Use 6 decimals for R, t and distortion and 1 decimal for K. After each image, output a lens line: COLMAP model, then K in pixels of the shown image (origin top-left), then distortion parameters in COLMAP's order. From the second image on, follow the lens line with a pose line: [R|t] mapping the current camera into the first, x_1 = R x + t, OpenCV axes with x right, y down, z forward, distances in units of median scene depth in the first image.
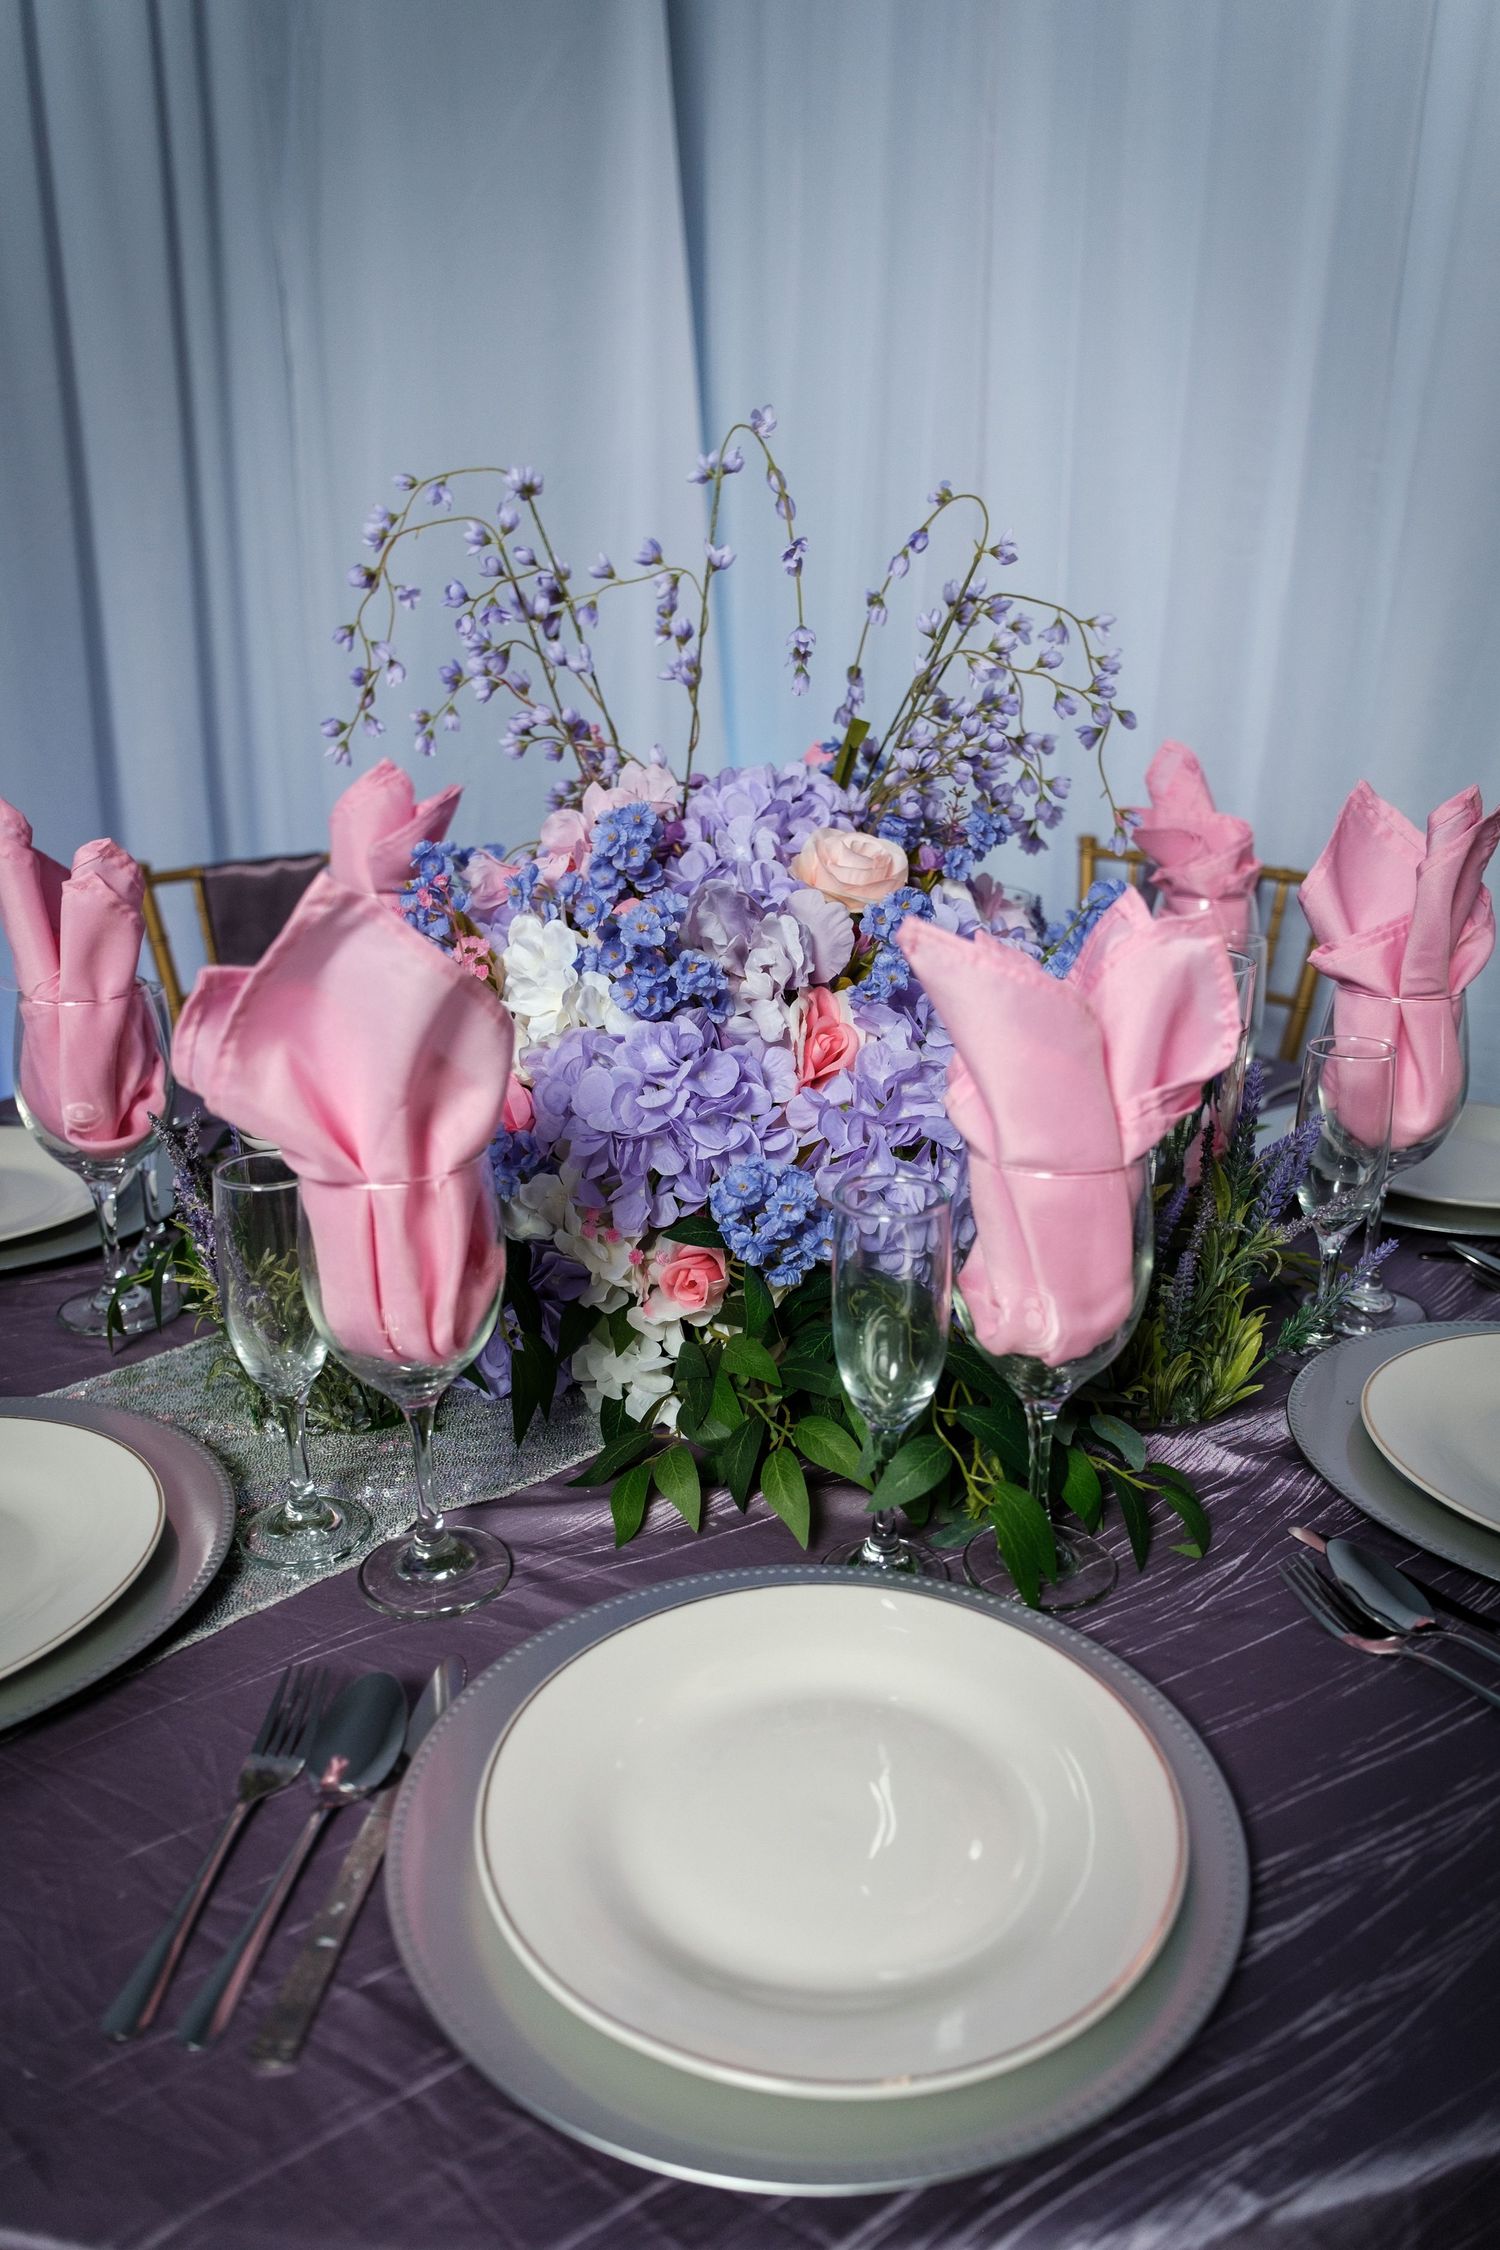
lens RADIAL K [[1626.9, 0, 750.0], [0, 1626.9, 1125.0], [0, 0, 1]] dist [-0.057455, 0.101358]
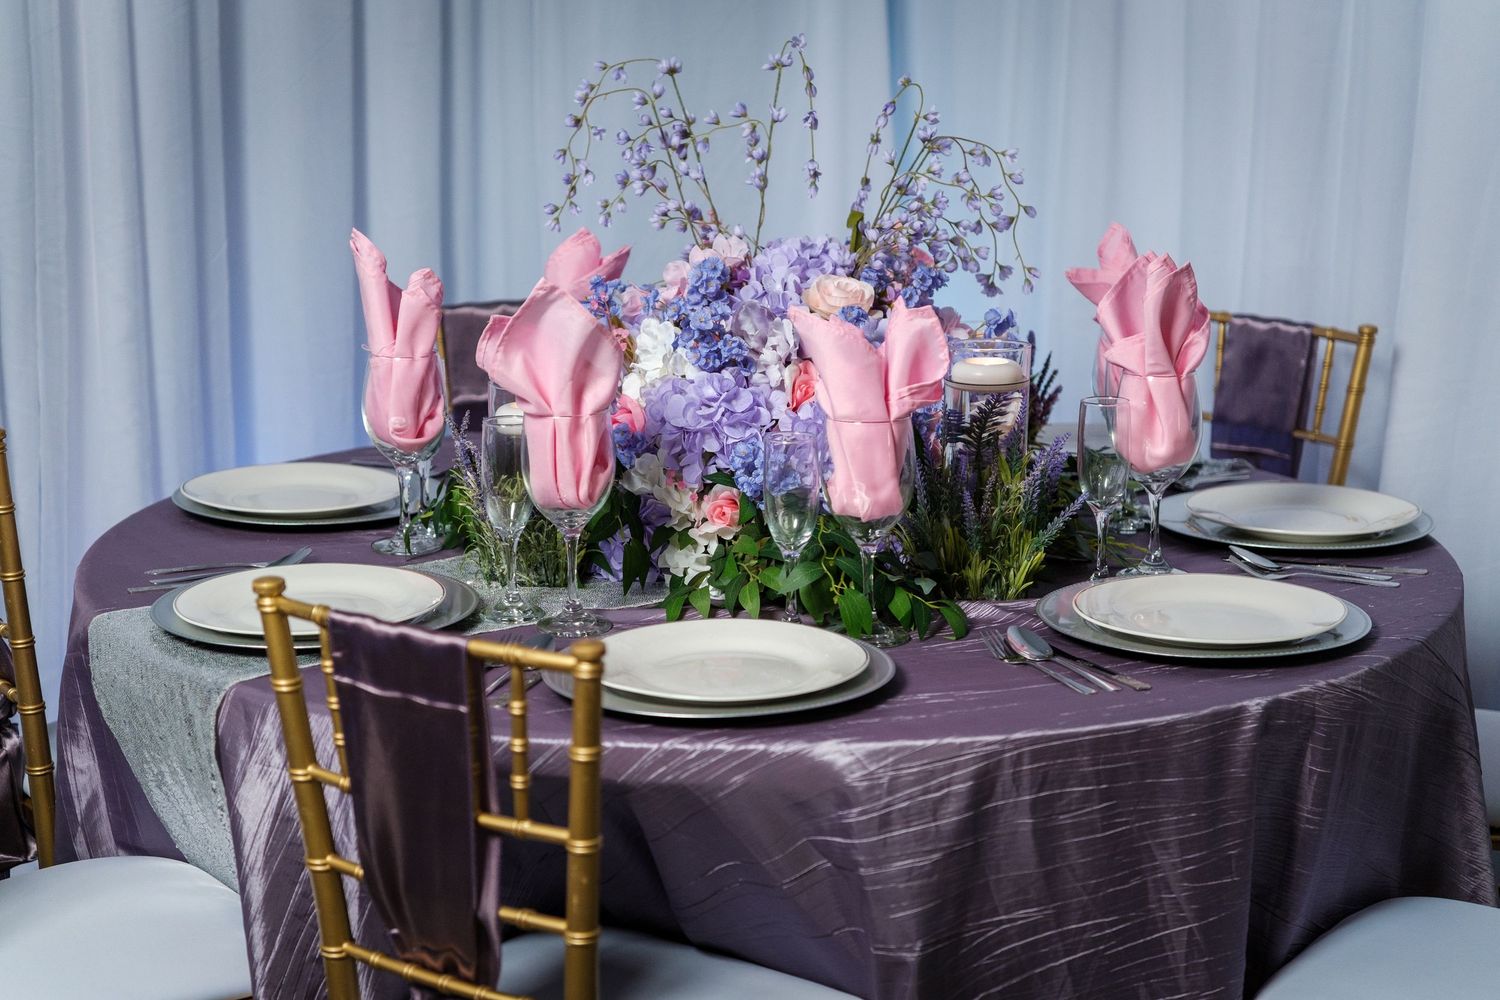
lens RADIAL K [[2549.8, 0, 750.0], [0, 2549.8, 500.0], [0, 0, 1]] dist [0.330726, -3.106876]
pose [[0.985574, 0.034825, -0.165620, 0.470886], [-0.053025, 0.992869, -0.106769, 0.387418], [0.160721, 0.114011, 0.980393, -1.826185]]
